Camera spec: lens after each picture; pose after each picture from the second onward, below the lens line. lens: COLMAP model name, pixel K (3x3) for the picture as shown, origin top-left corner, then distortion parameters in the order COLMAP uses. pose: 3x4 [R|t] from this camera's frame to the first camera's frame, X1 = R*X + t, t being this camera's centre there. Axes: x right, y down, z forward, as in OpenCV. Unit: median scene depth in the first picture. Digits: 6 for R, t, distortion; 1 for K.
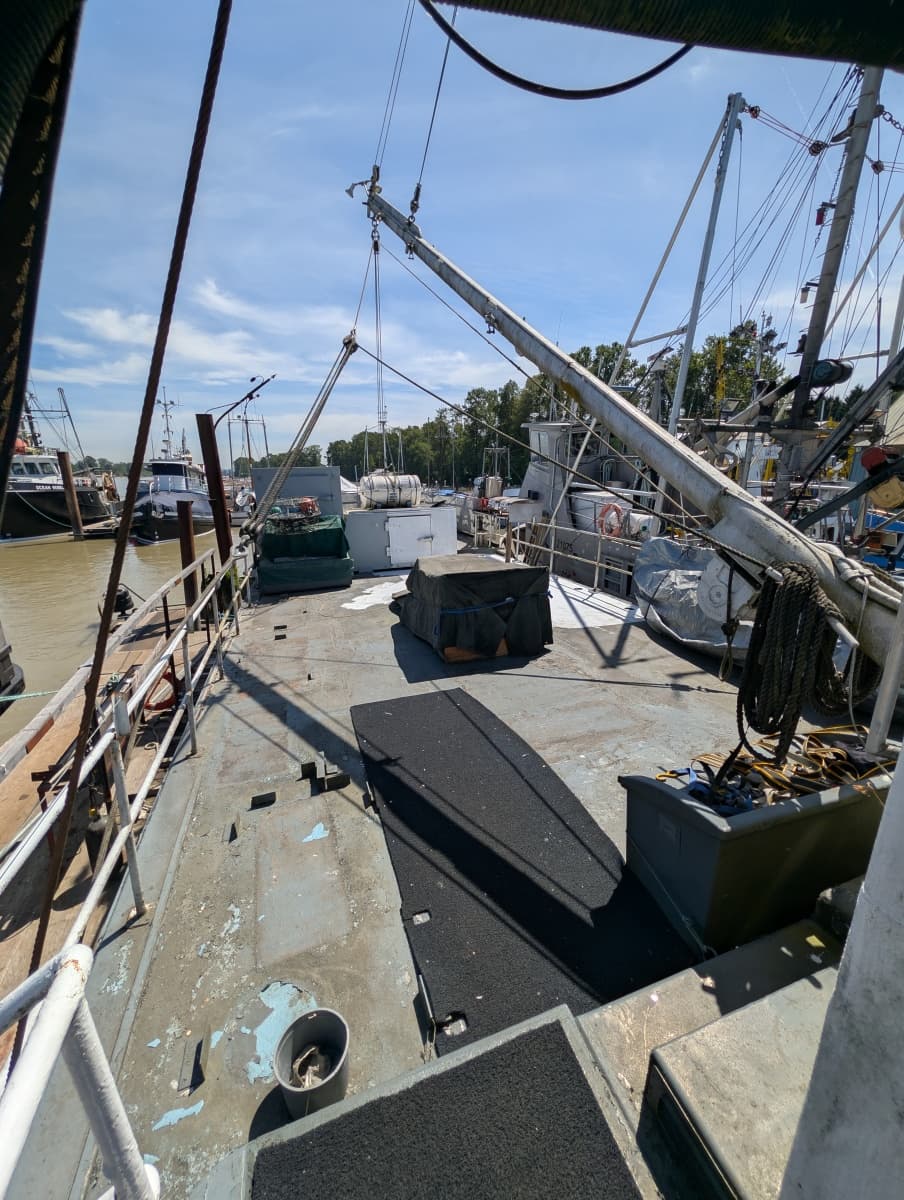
lens RADIAL K [[459.5, 0, 443.6], [0, 459.5, 597.5], [0, 0, 1]] dist [0.000543, 0.000296]
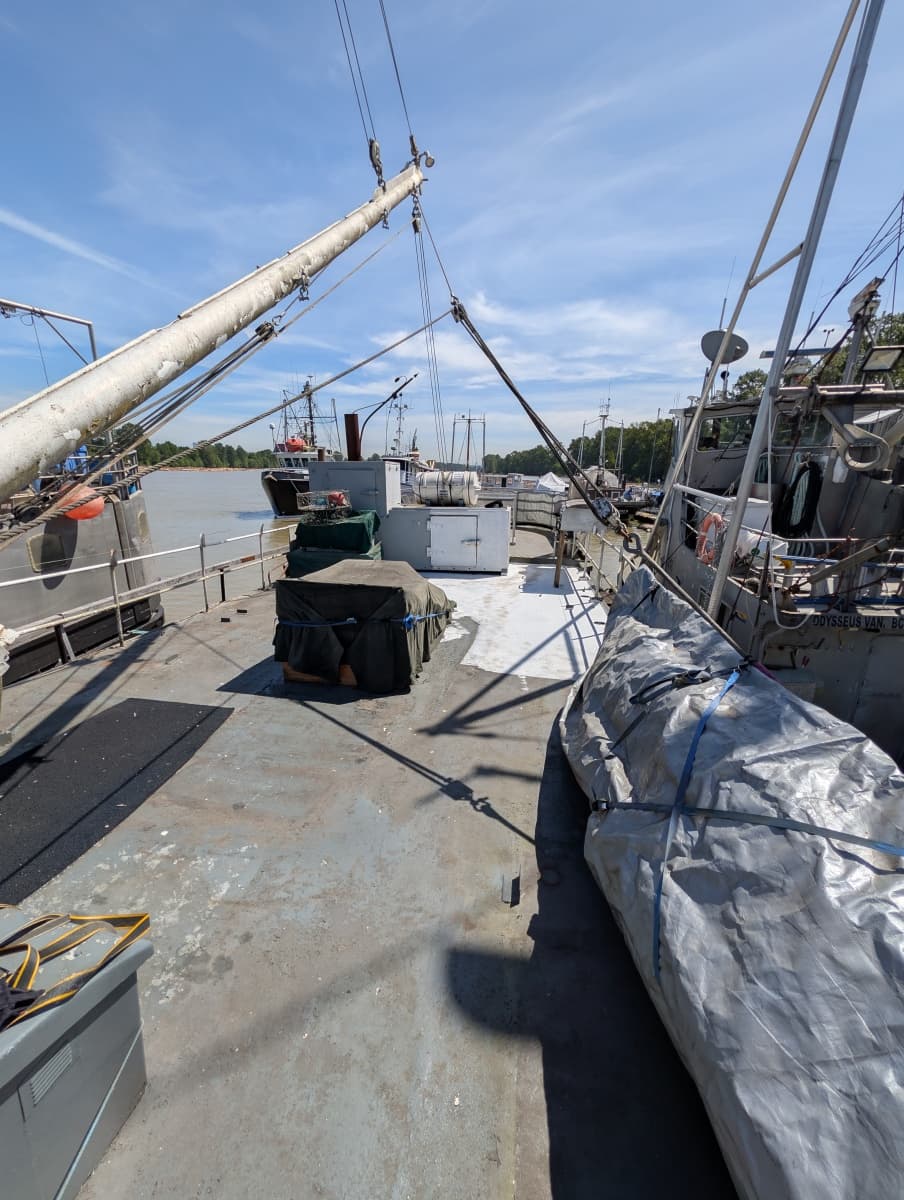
lens RADIAL K [[459.5, 0, 442.5], [0, 459.5, 593.1], [0, 0, 1]] dist [0.000543, 0.000296]
pose [[0.883792, 0.132838, -0.448626, 0.267153], [-0.133628, 0.990575, 0.030062, -0.037426], [0.448392, 0.033381, 0.893214, 0.134273]]
